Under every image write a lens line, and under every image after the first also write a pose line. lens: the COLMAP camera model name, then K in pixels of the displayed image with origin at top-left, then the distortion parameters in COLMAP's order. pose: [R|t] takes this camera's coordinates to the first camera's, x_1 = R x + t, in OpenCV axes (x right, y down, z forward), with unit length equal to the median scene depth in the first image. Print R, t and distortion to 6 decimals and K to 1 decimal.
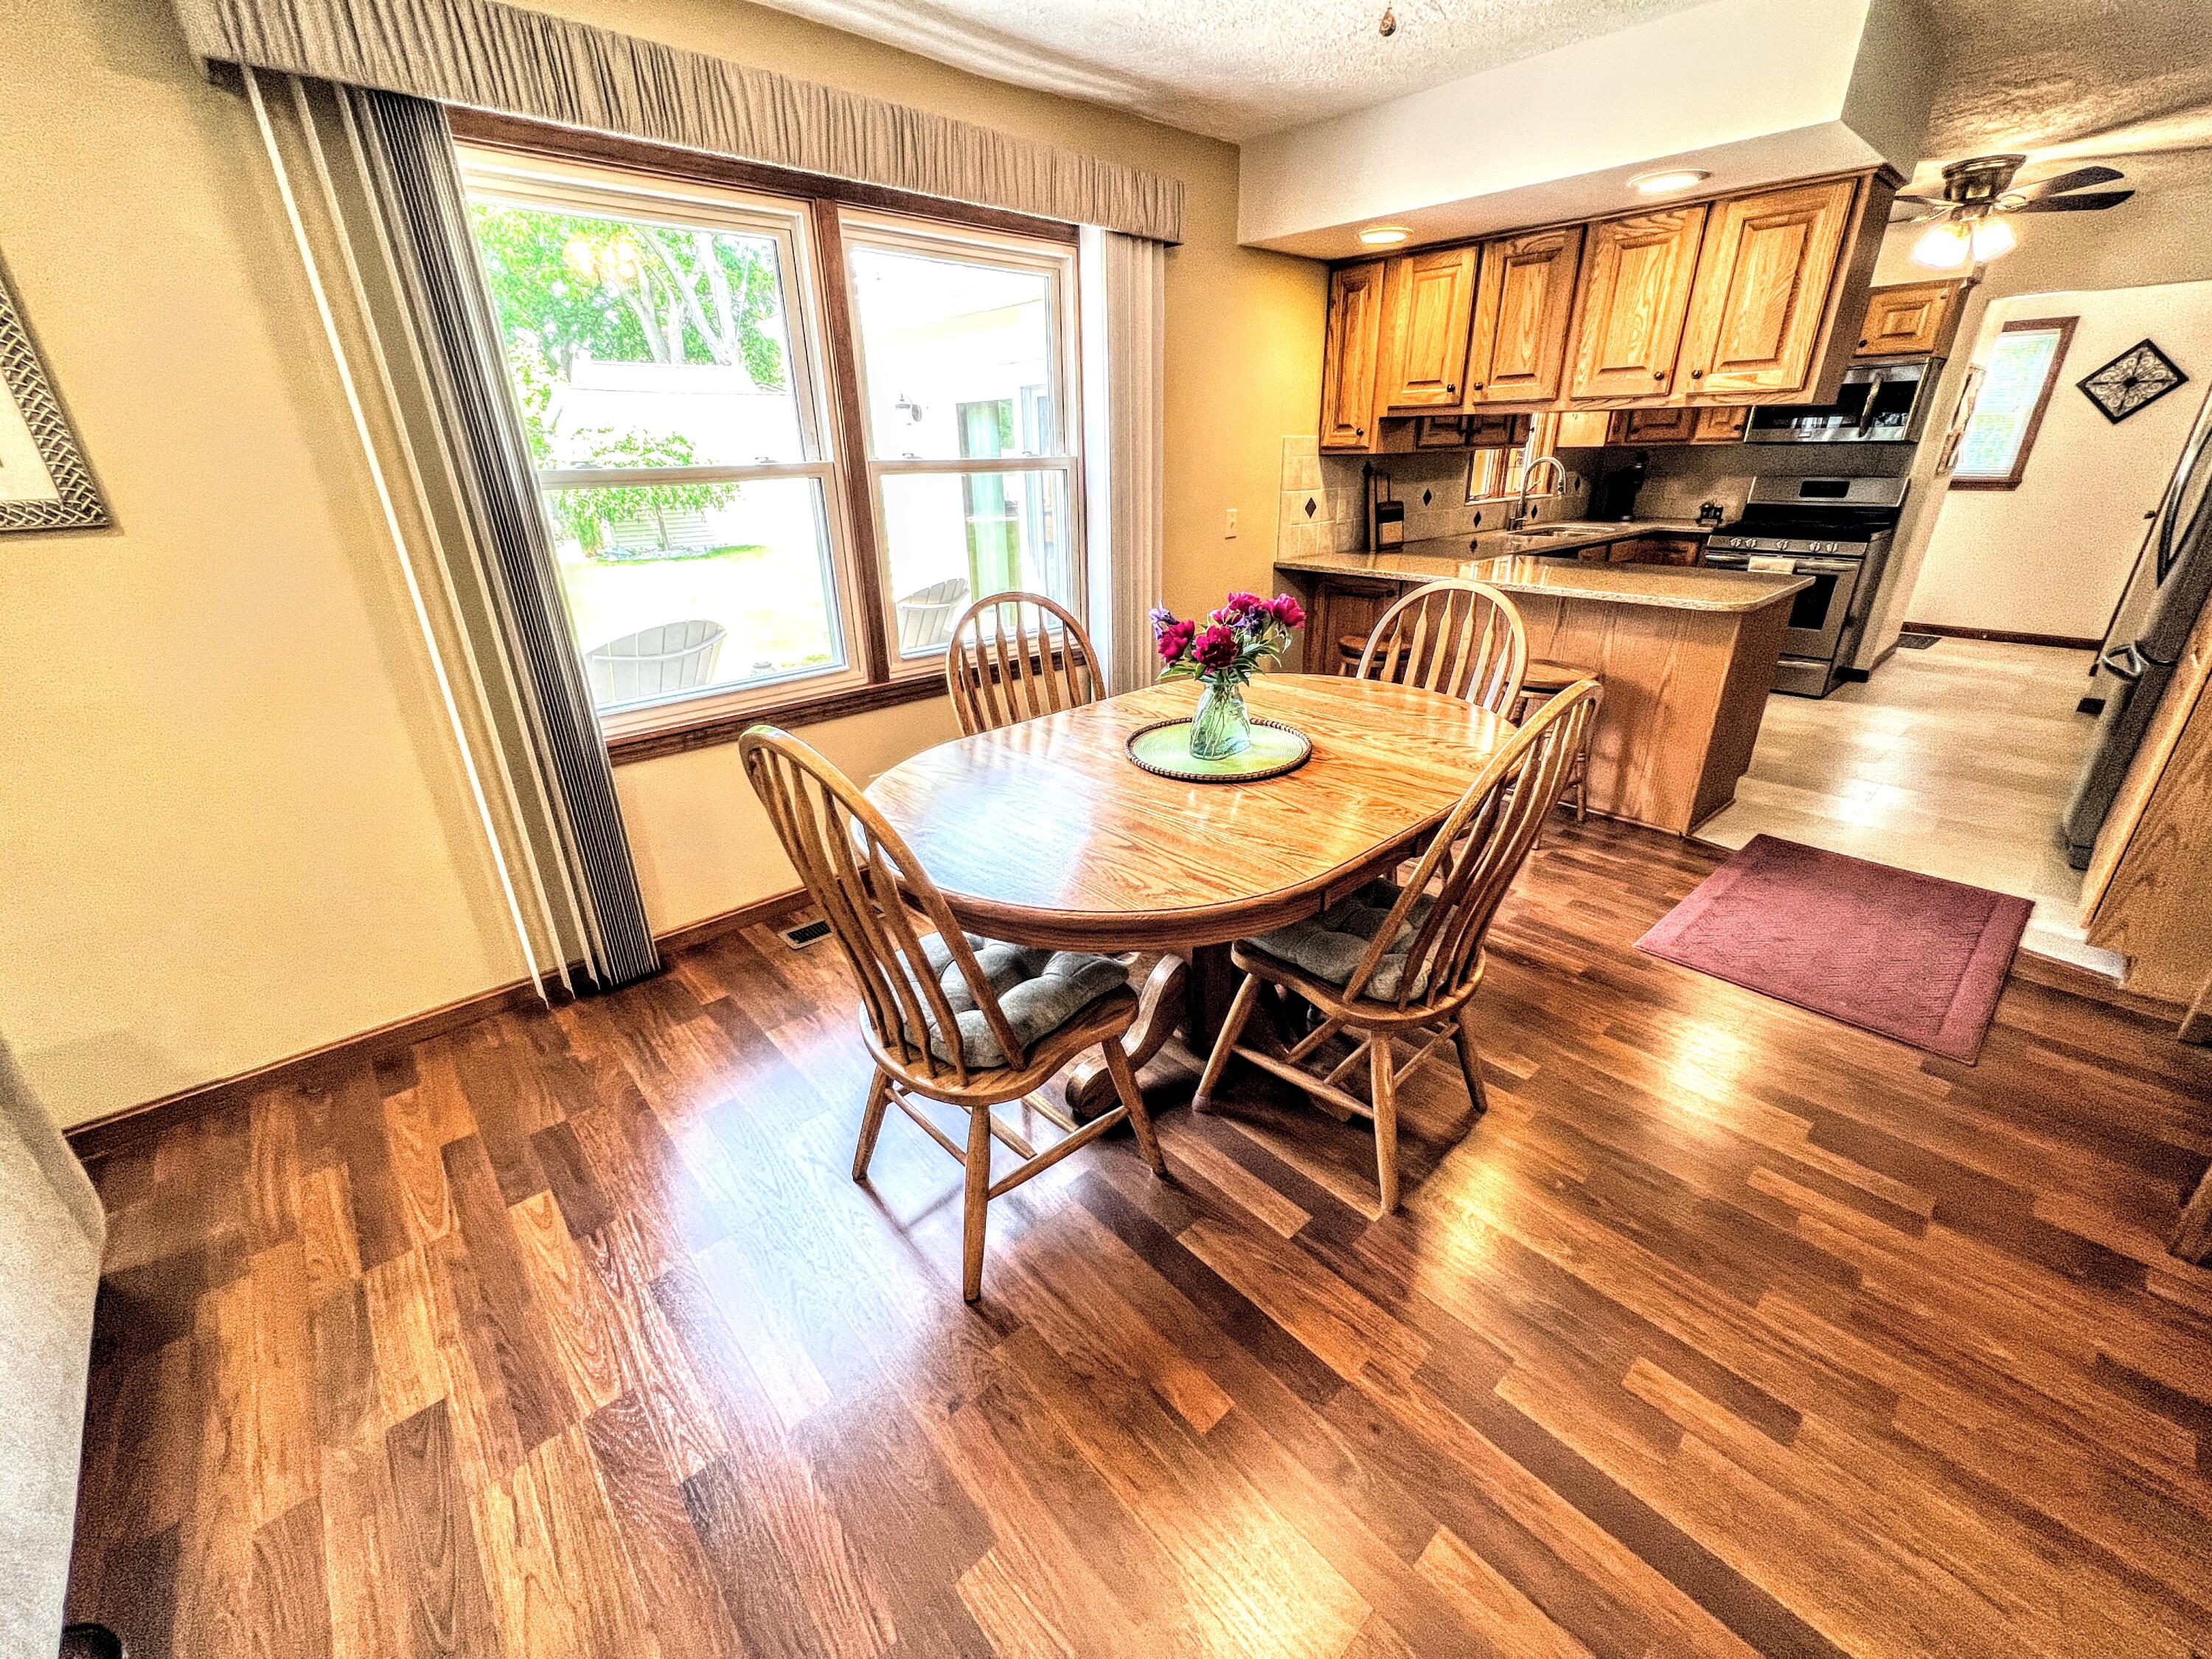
lens RADIAL K [[883.3, 0, 1106.6], [0, 883.3, 830.0], [0, 0, 1]] dist [0.000533, -0.000431]
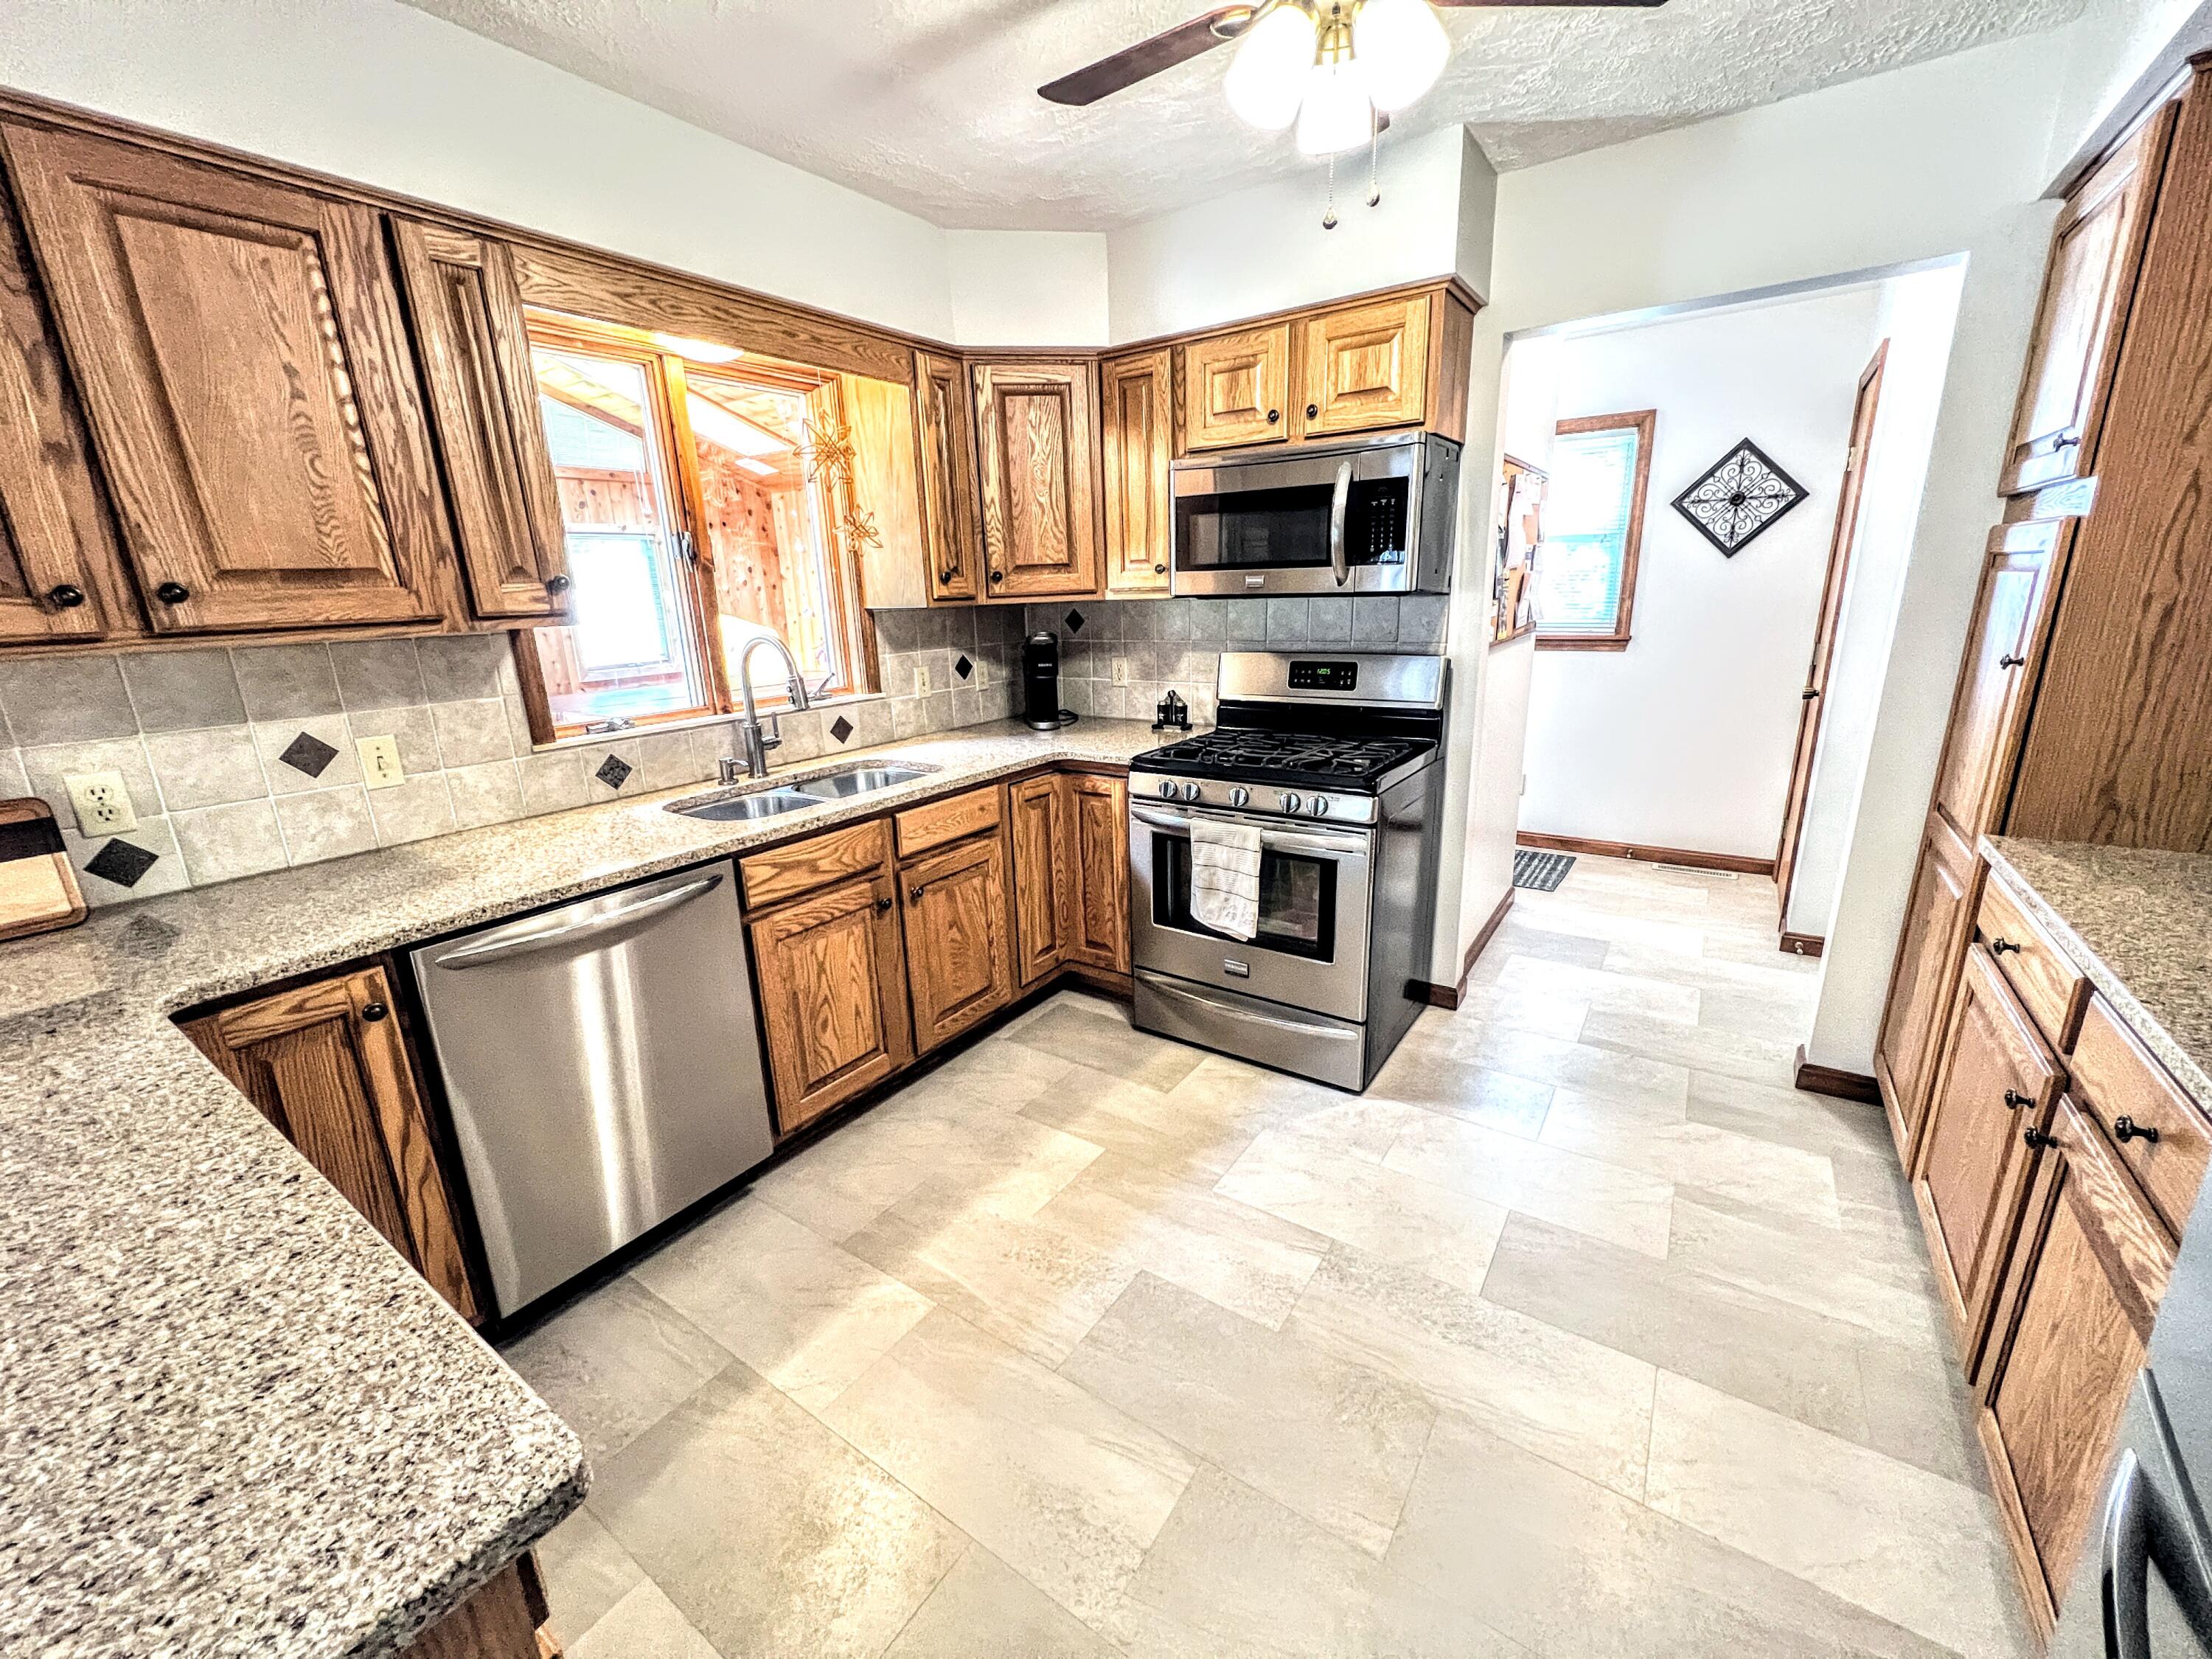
lens RADIAL K [[883.3, 0, 1107.1], [0, 883.3, 831.5], [0, 0, 1]] dist [0.000533, -0.000431]
pose [[0.971753, -0.077488, 0.222915, 0.640428], [0.107877, 0.985950, -0.127538, -0.273417], [-0.209900, 0.147983, 0.966459, 0.597839]]
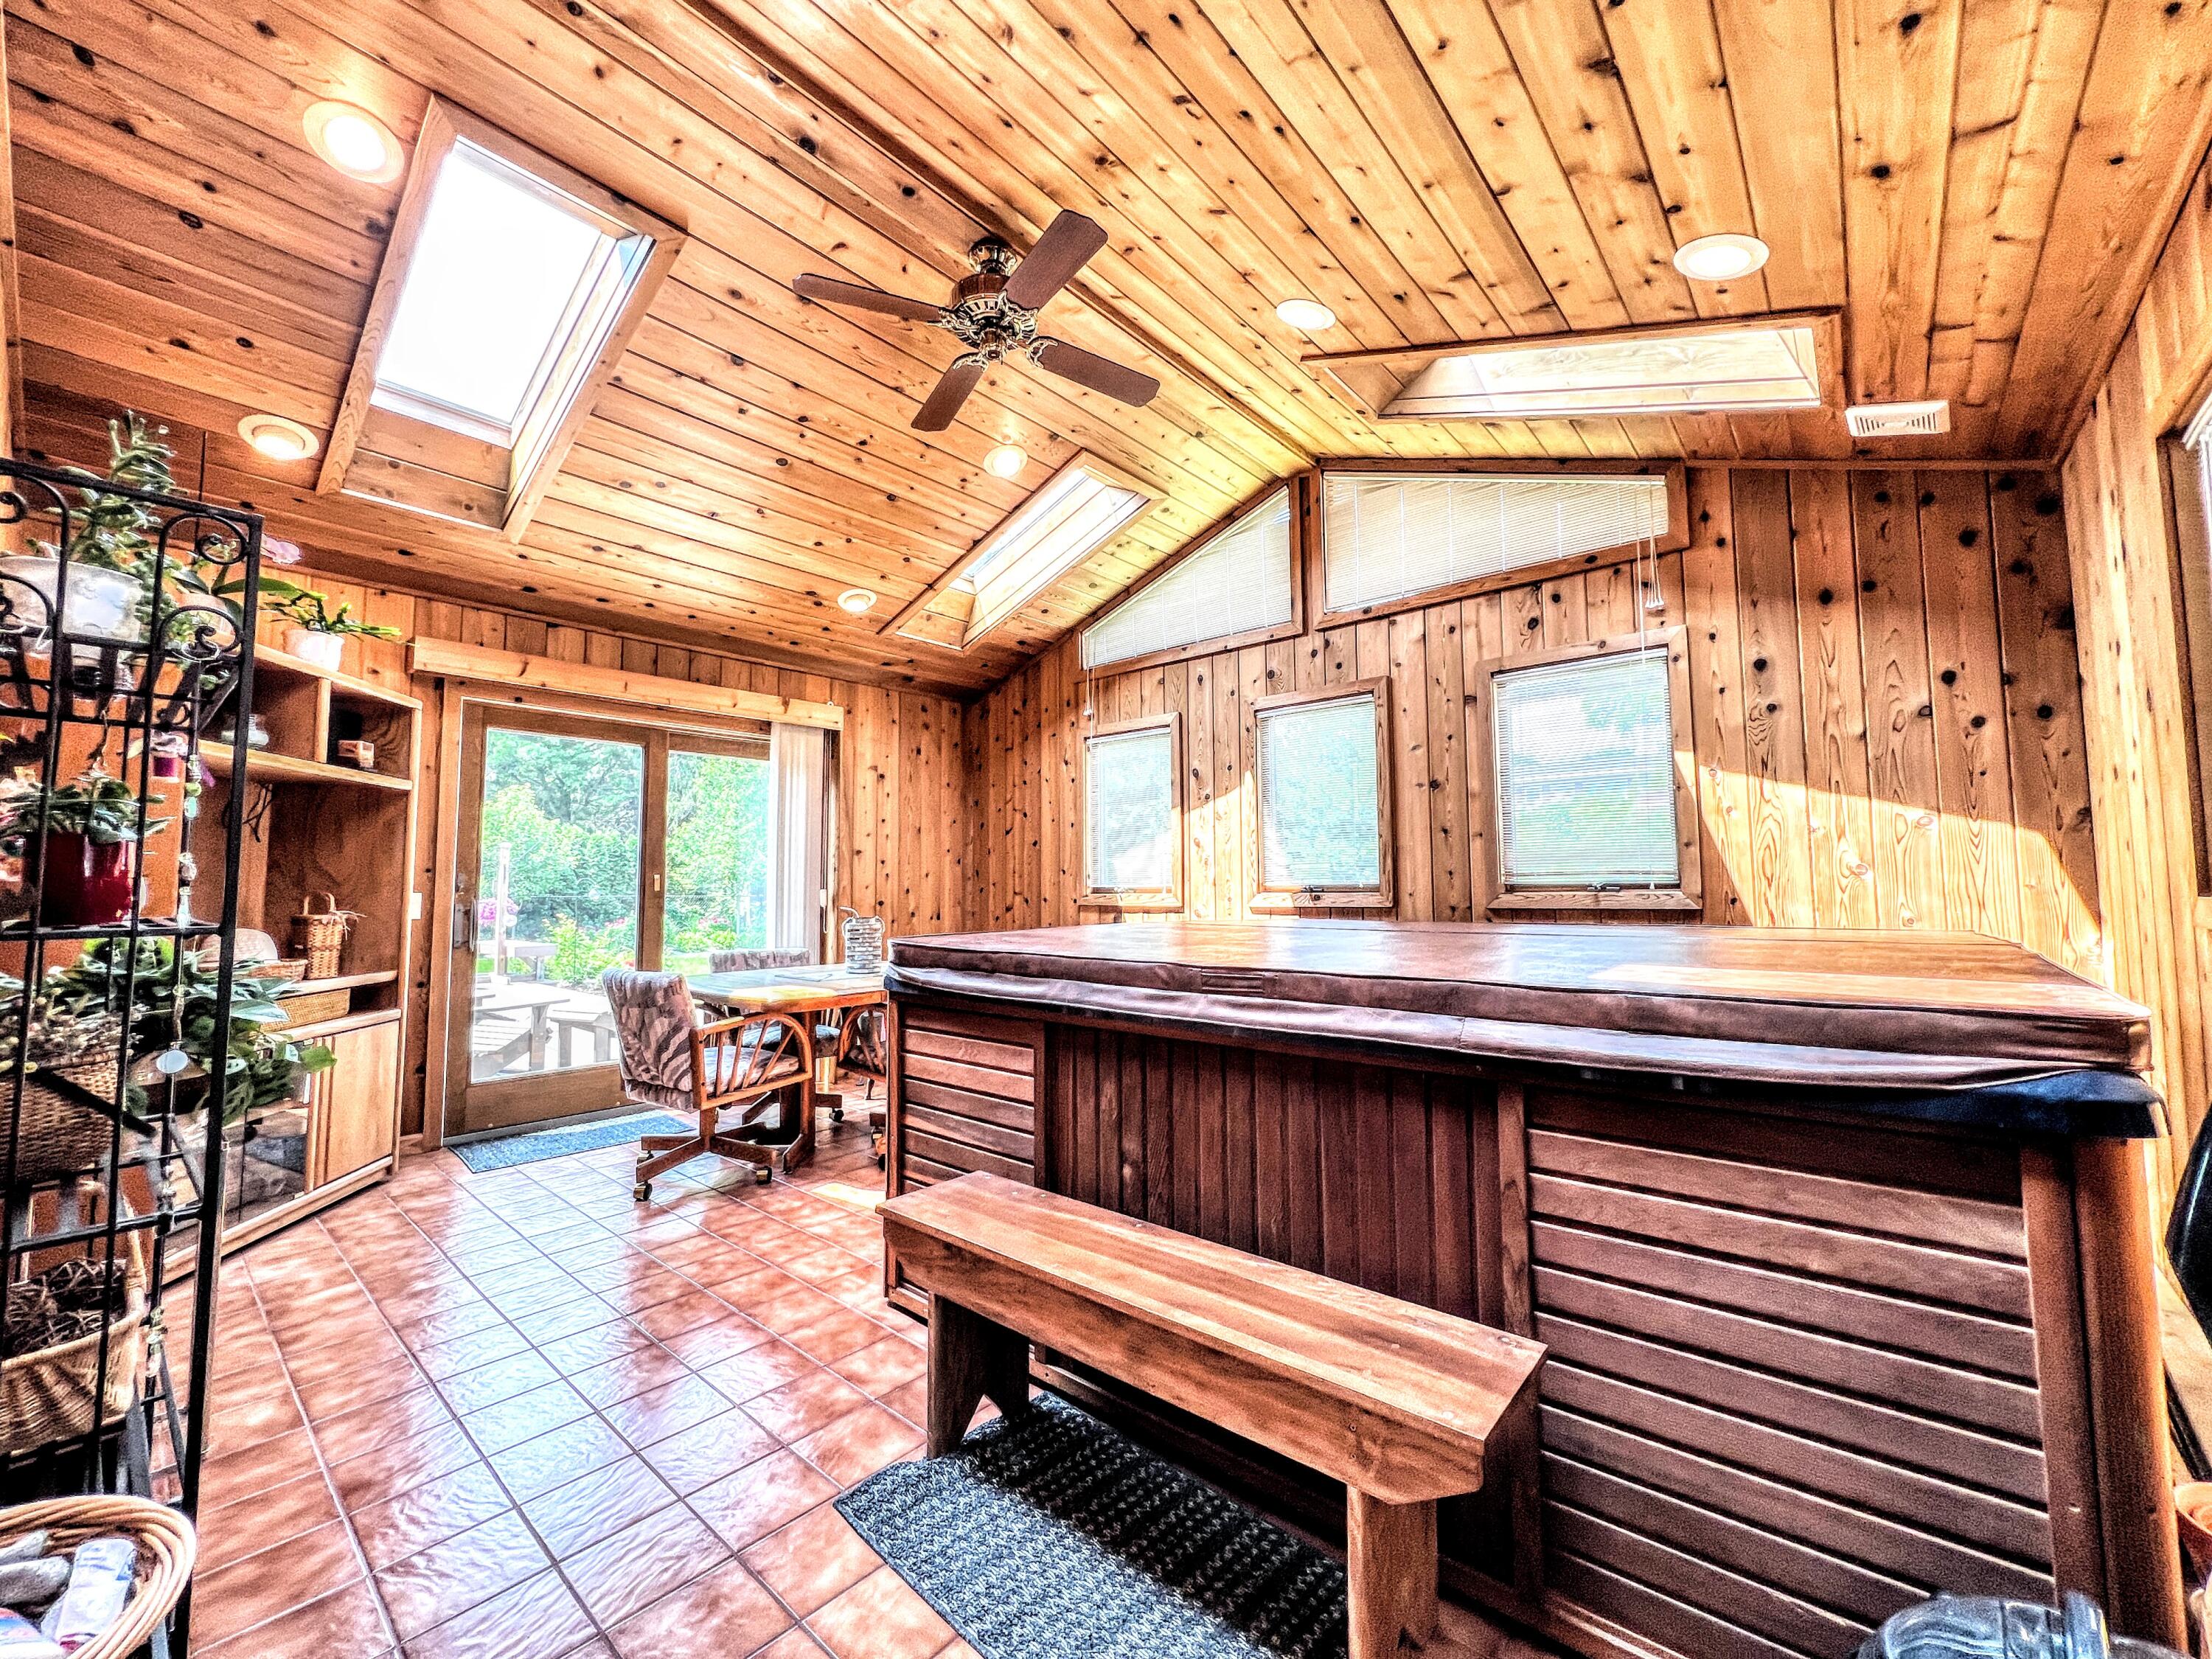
lens RADIAL K [[887.6, 0, 1106.1], [0, 887.6, 830.6], [0, 0, 1]] dist [-0.001295, 0.000553]
pose [[0.116455, -0.050849, -0.991893, 0.747182], [-0.390736, 0.915811, -0.092823, -0.388532], [0.913107, 0.398378, 0.086783, 0.947273]]
